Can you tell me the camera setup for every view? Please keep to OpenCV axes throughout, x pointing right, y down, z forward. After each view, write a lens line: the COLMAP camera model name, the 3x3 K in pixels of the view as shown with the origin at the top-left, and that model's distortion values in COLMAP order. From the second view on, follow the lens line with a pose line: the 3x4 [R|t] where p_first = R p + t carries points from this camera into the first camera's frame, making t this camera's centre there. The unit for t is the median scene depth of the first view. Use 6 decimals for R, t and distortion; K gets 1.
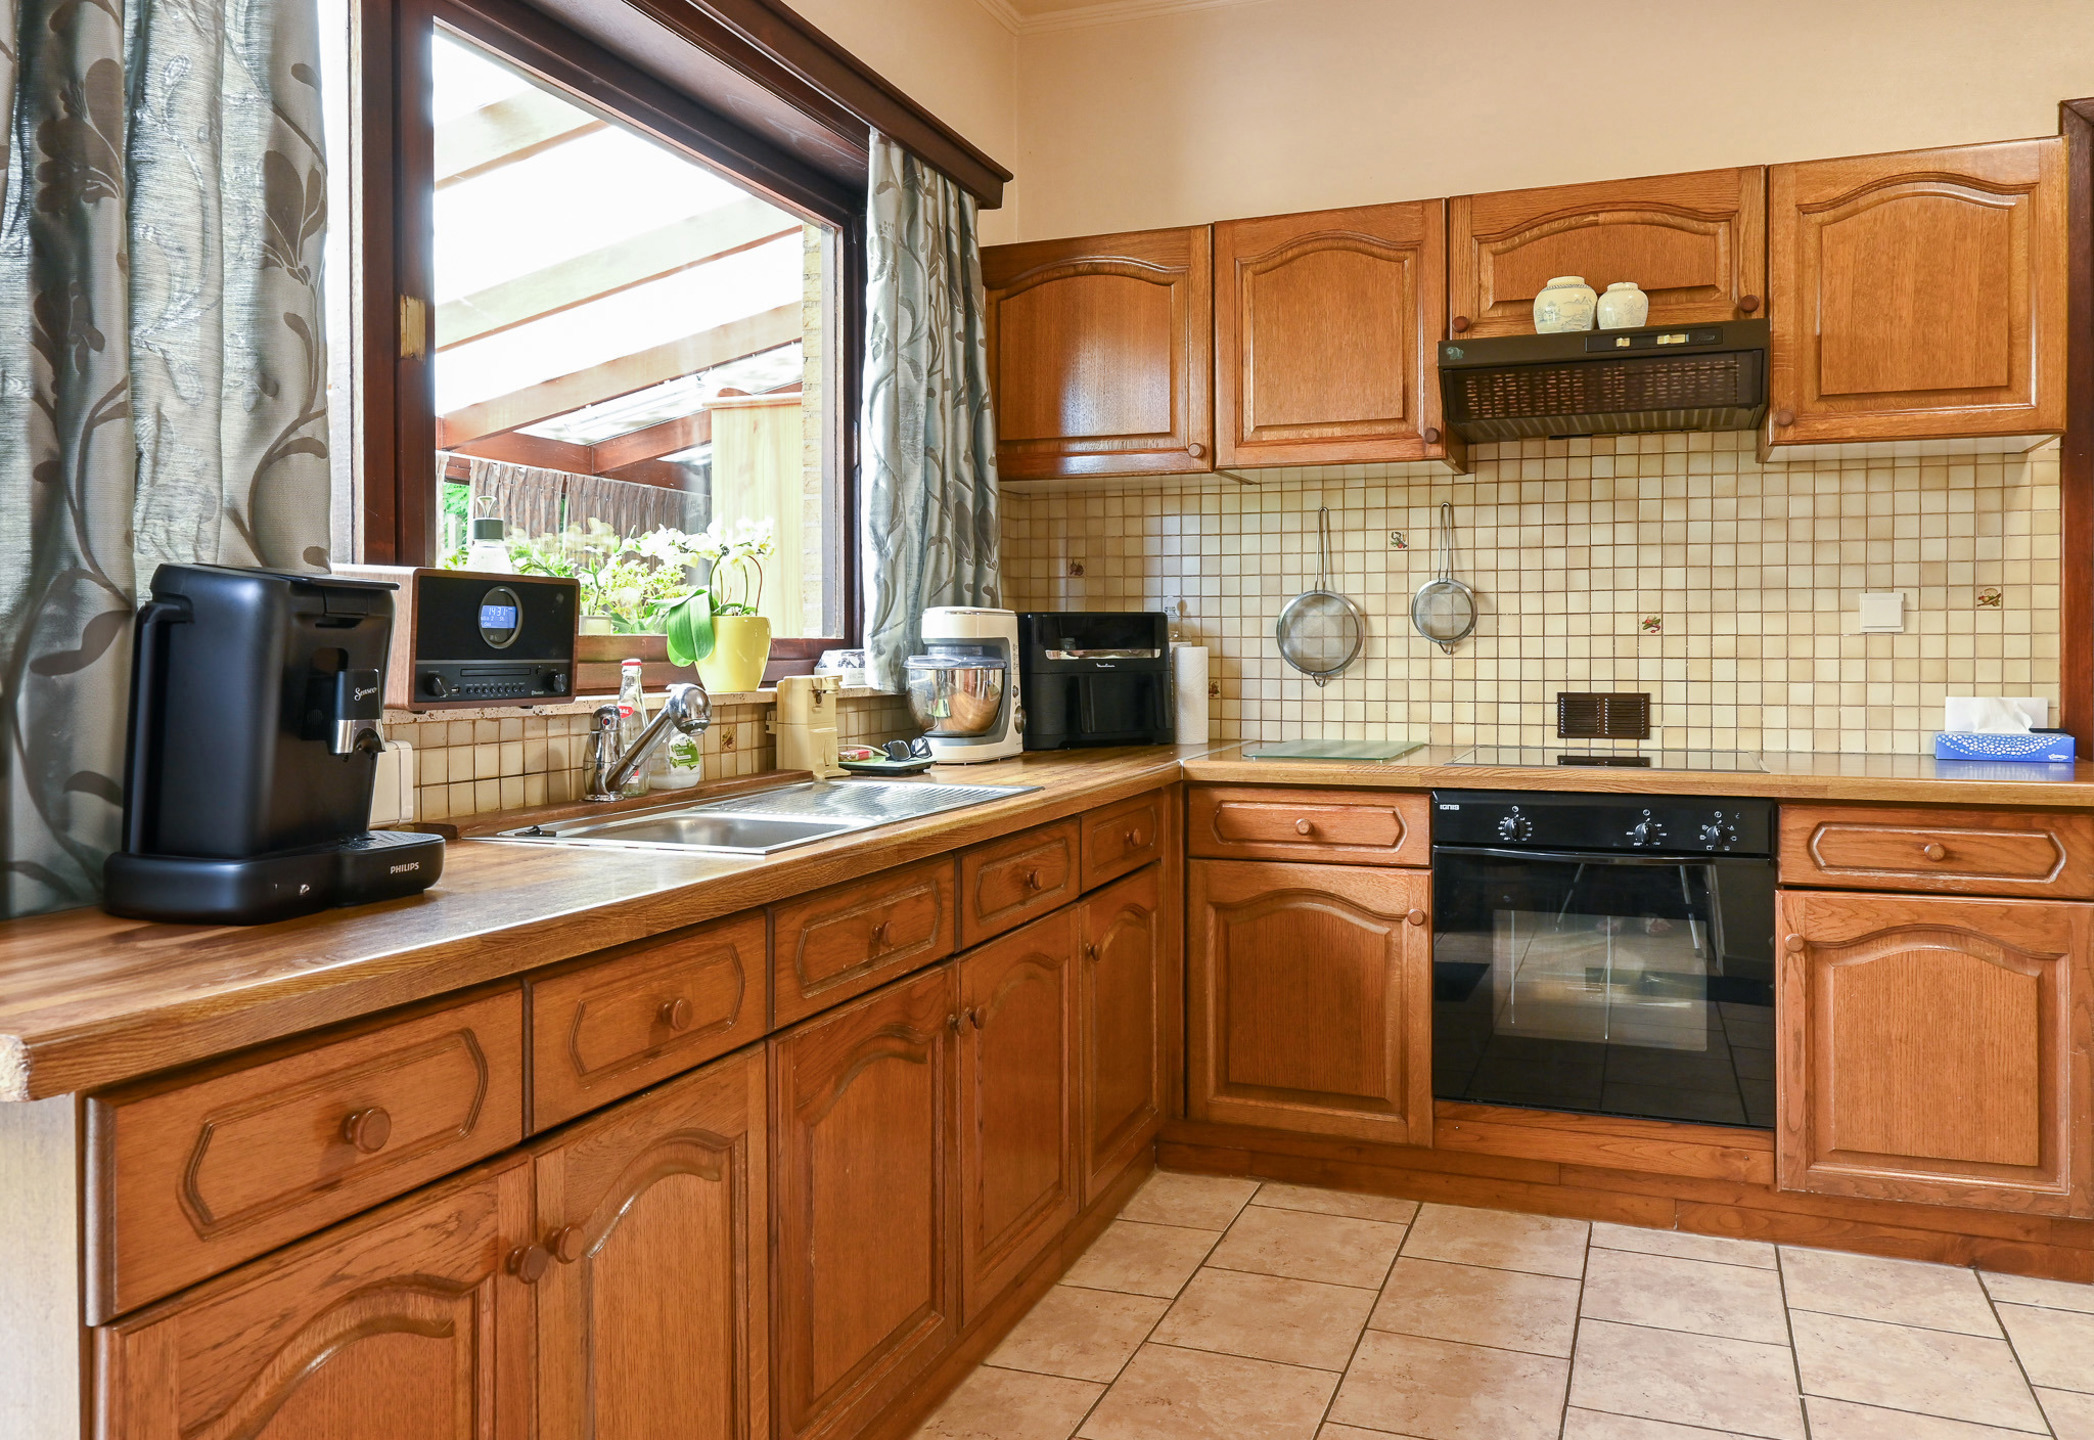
lens RADIAL K [[1551.3, 0, 1049.3], [0, 1551.3, 657.0], [0, 0, 1]] dist [-0.005948, -0.001690]
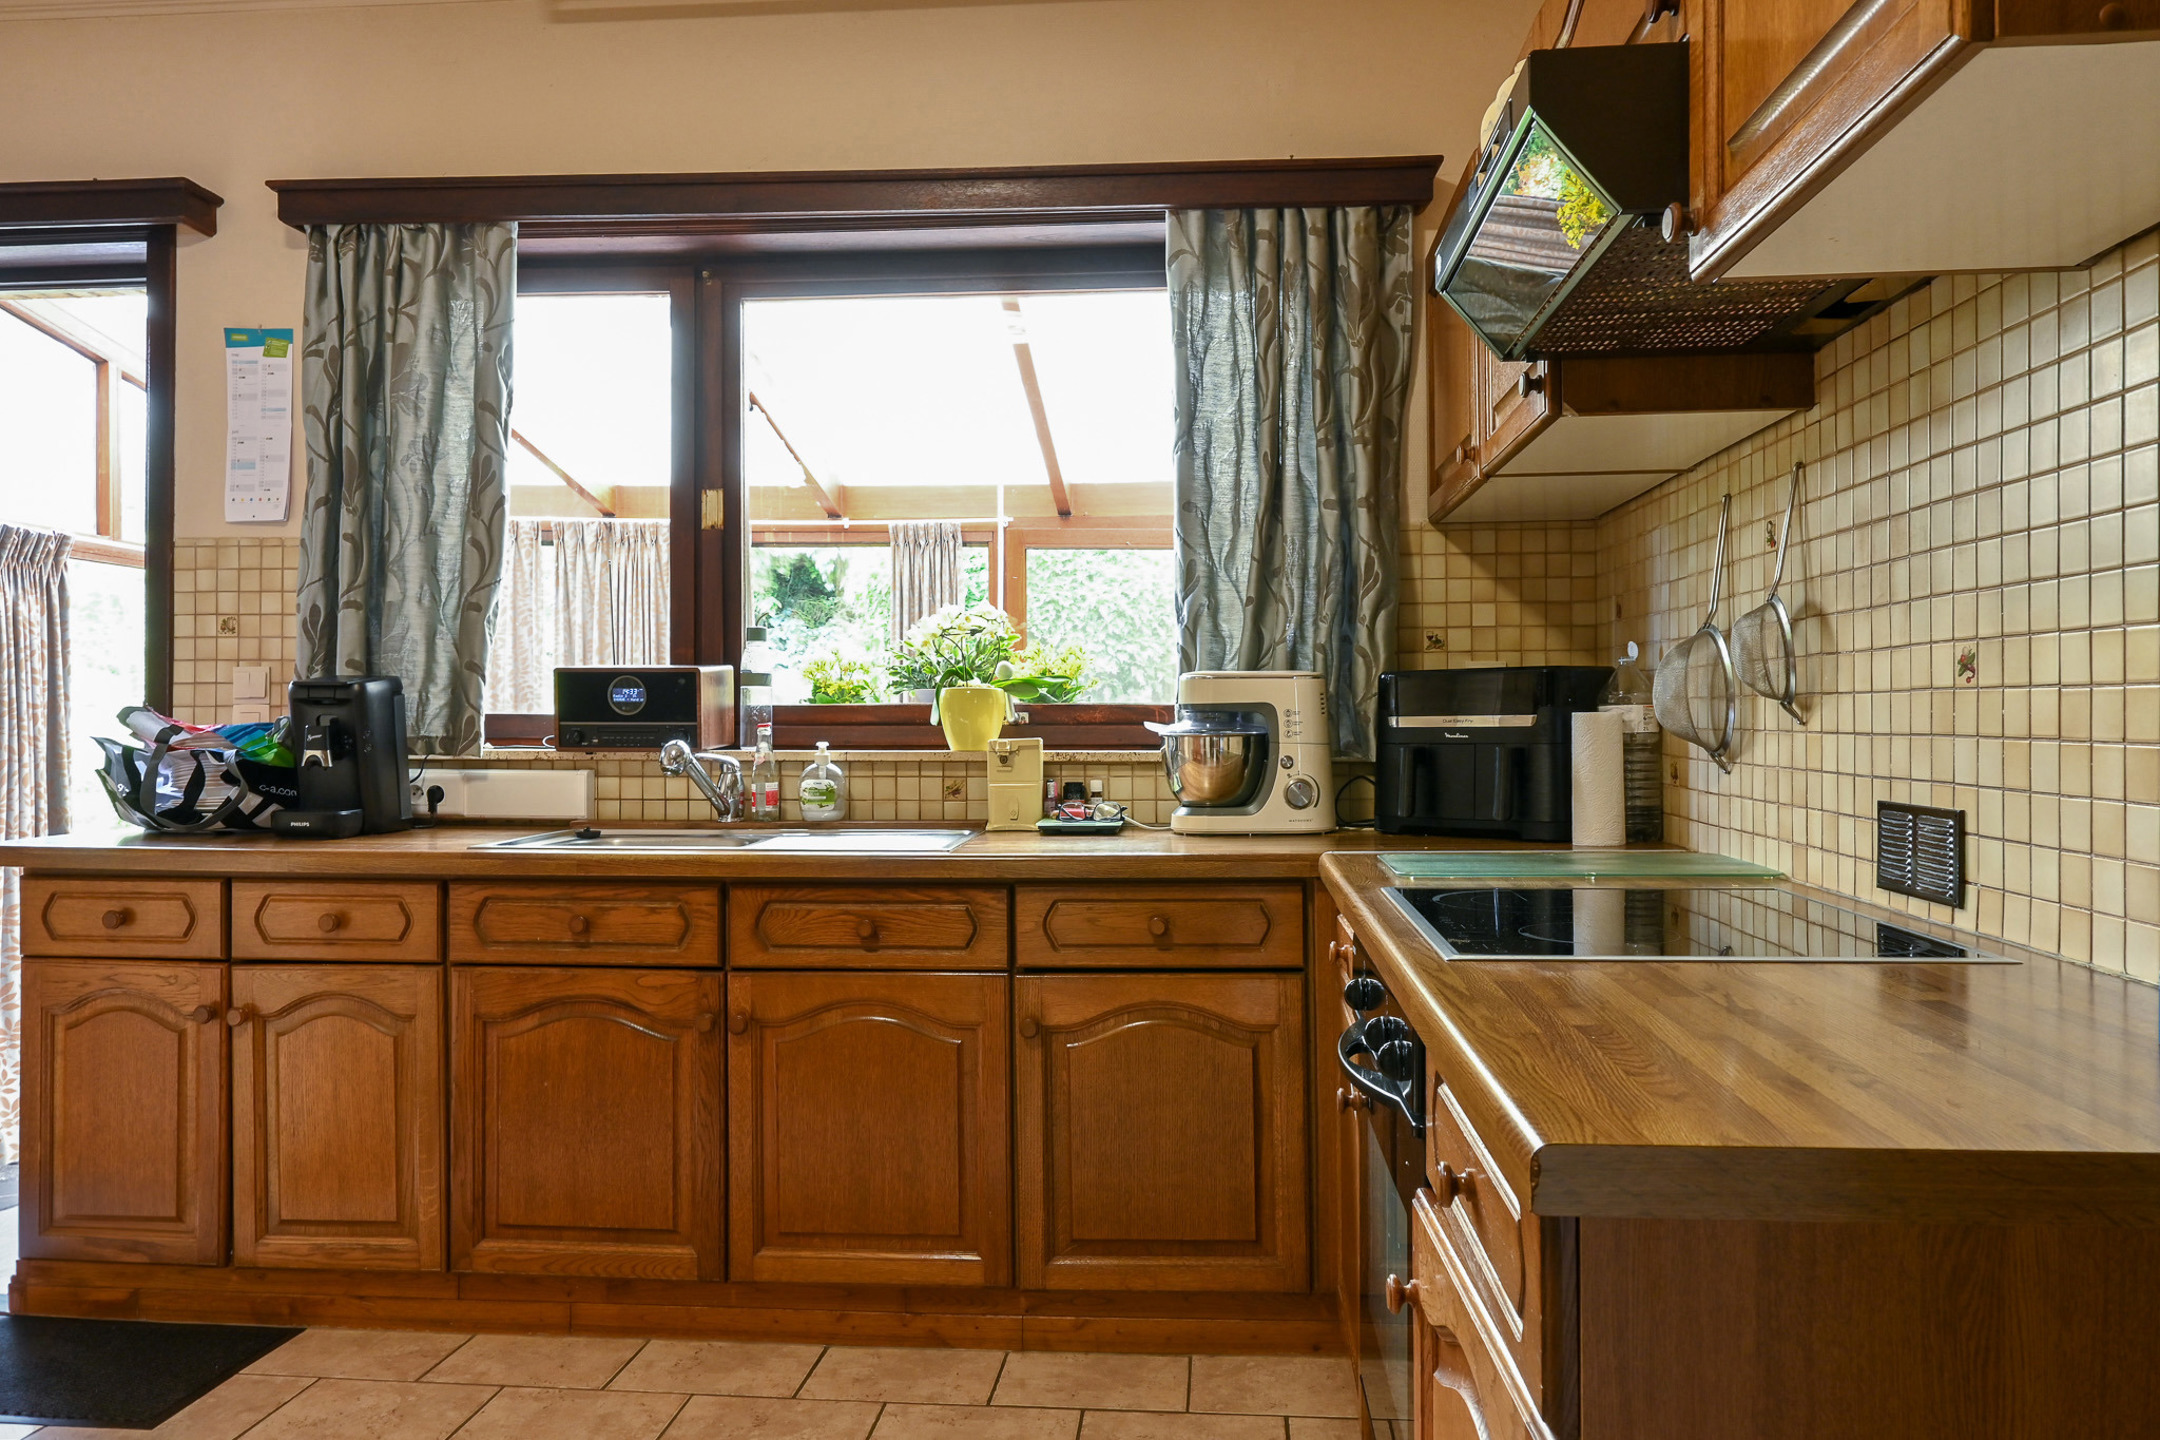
lens RADIAL K [[1499.0, 0, 1080.0], [0, 1499.0, 720.0], [0, 0, 1]] dist [-0.002056, -0.000274]
pose [[0.280000, 0.004801, -0.959988, 0.960803], [-0.004638, 0.999983, 0.003648, -0.006154], [0.959989, 0.003431, 0.280017, 0.789147]]
